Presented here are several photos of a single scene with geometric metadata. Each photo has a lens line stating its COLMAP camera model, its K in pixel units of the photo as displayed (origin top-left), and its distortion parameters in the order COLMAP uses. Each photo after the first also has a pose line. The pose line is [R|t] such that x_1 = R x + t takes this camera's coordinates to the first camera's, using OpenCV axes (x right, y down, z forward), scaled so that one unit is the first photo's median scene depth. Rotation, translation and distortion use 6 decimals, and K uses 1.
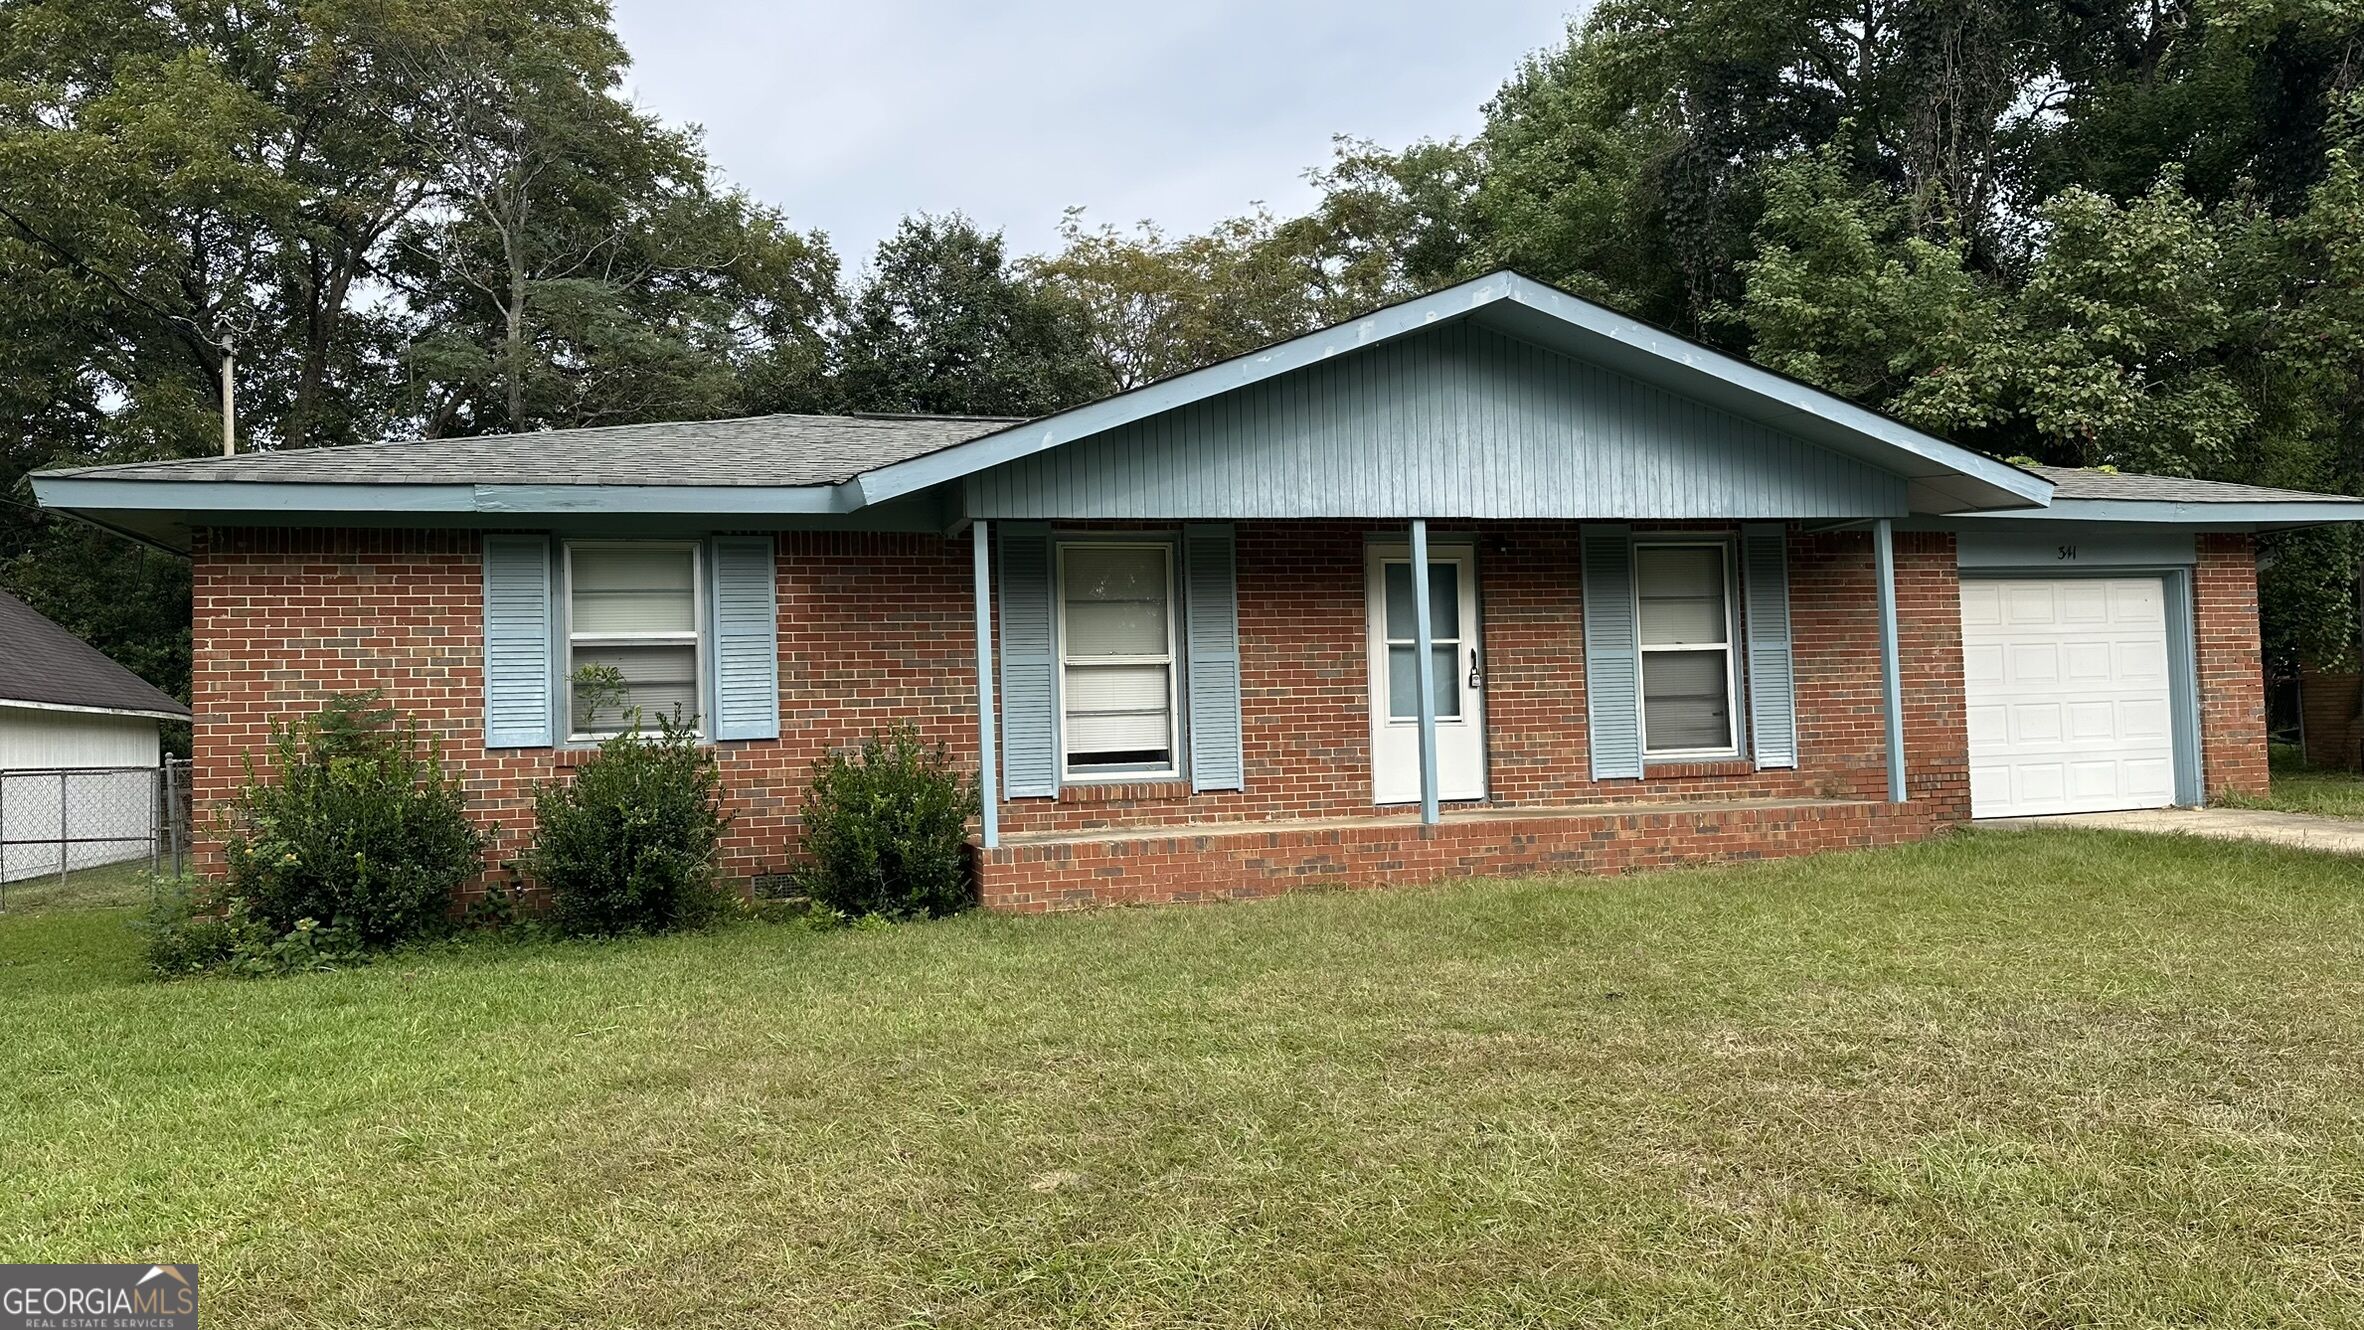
lens RADIAL K [[1702.8, 0, 1182.0], [0, 1702.8, 665.0], [0, 0, 1]] dist [0.030167, -0.002475]
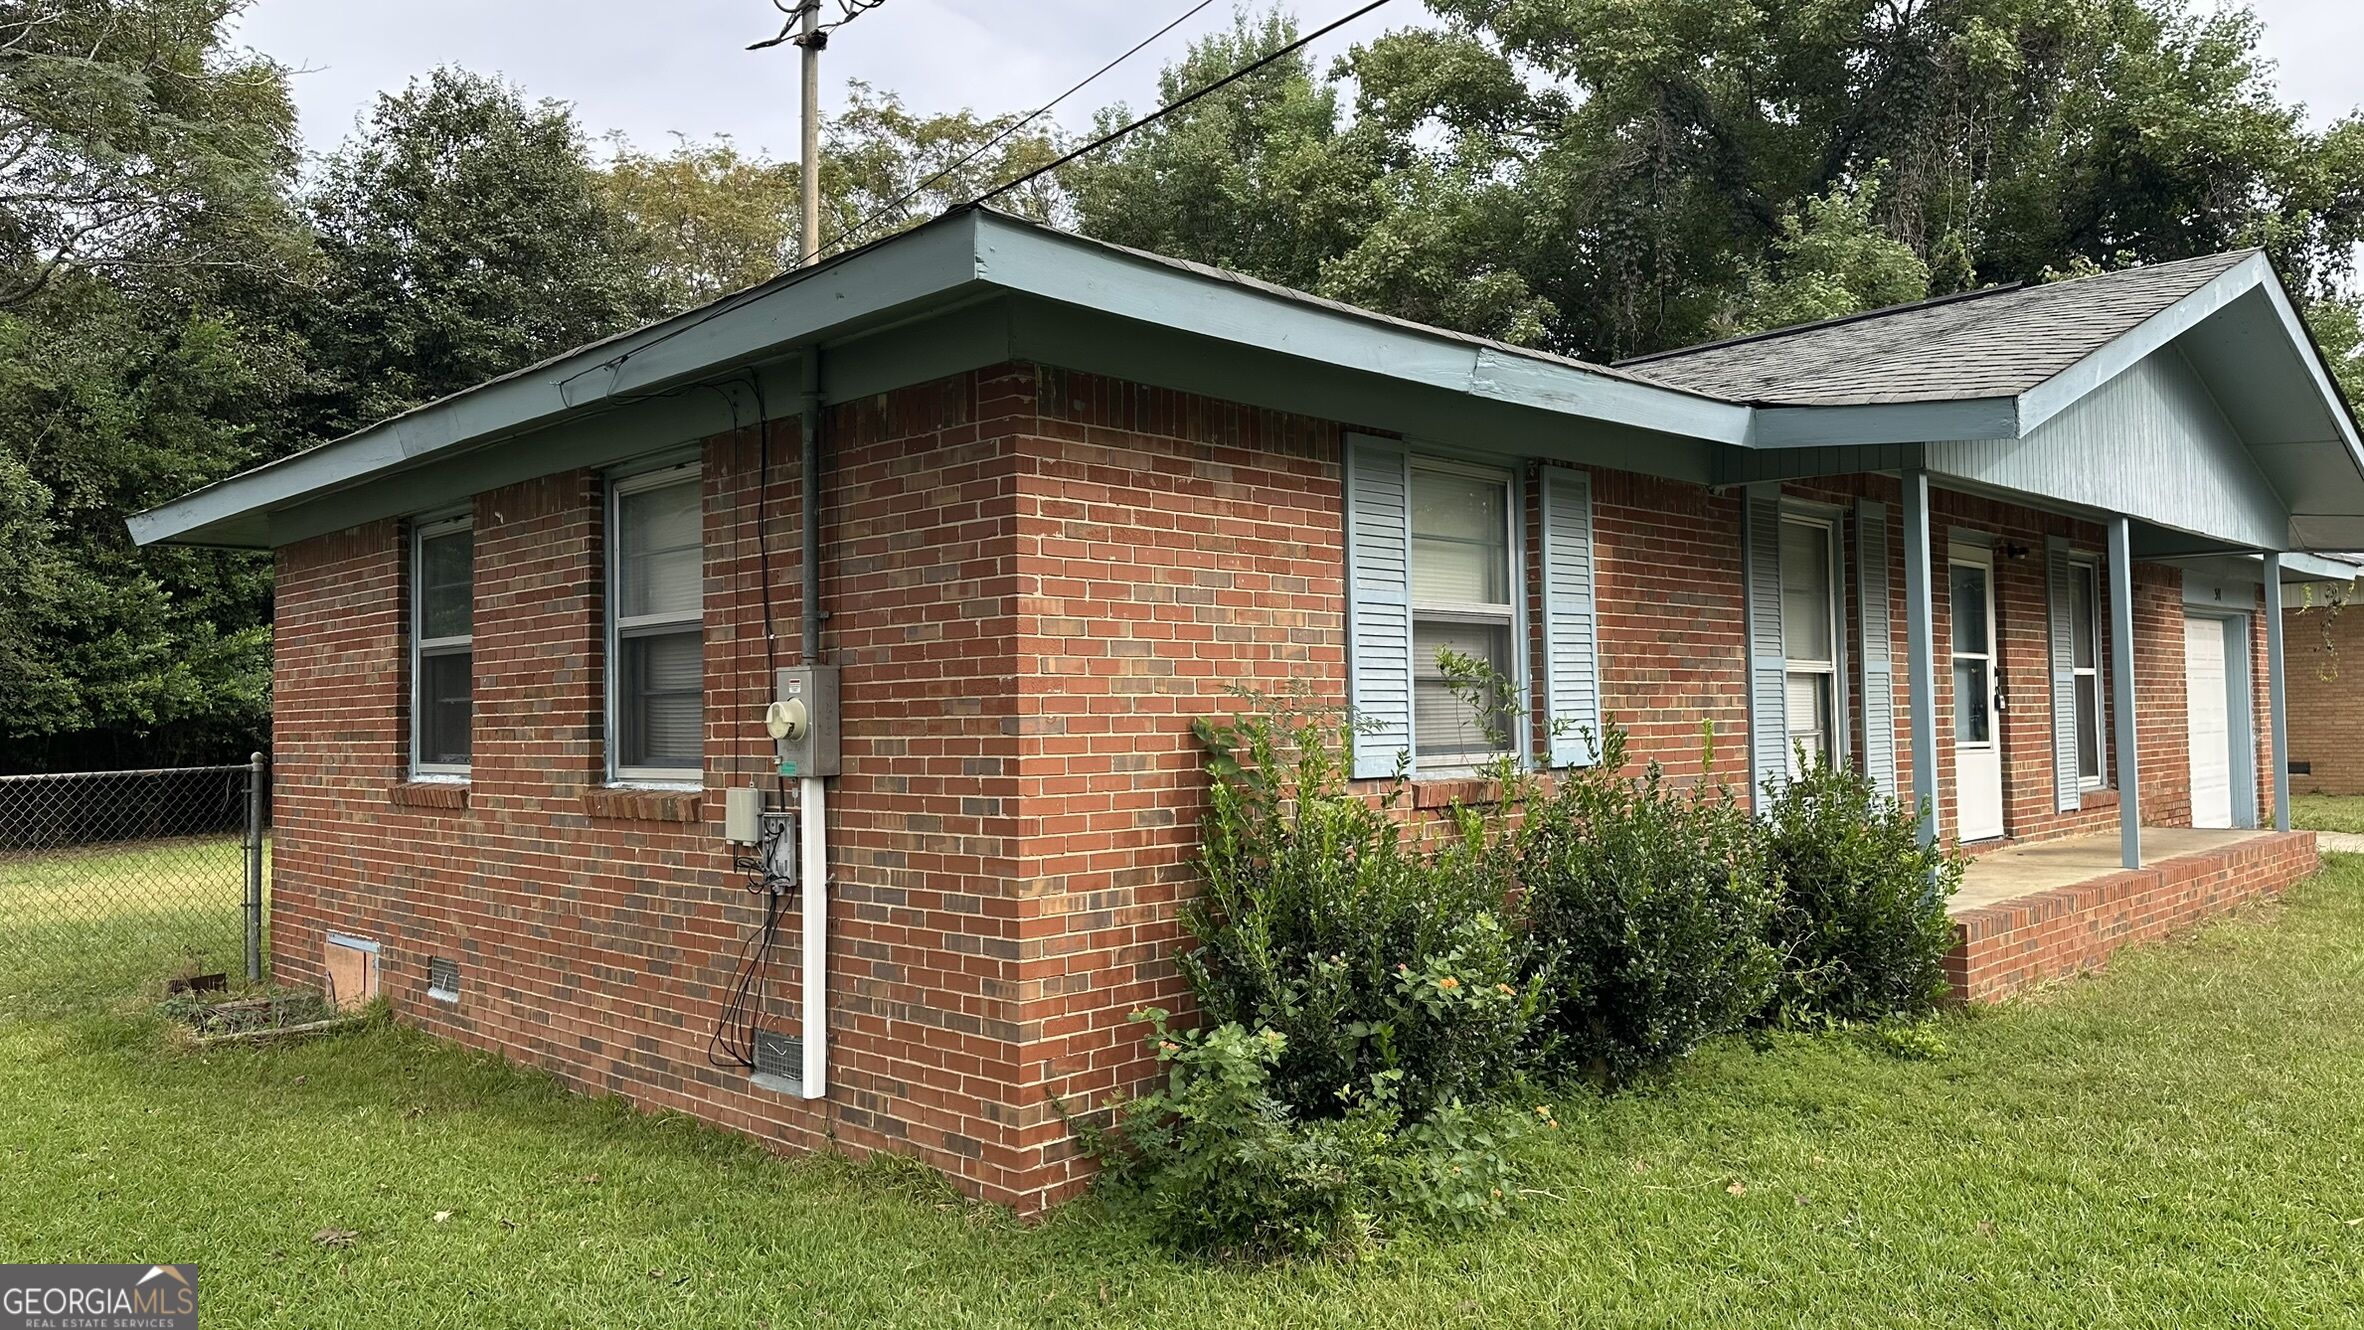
lens RADIAL K [[1702.8, 0, 1182.0], [0, 1702.8, 665.0], [0, 0, 1]] dist [0.030167, -0.002475]
pose [[0.867199, 0.033616, 0.496826, -0.653201], [-0.031386, 0.999425, -0.012839, 0.014787], [-0.496972, -0.004459, 0.867755, 0.428755]]
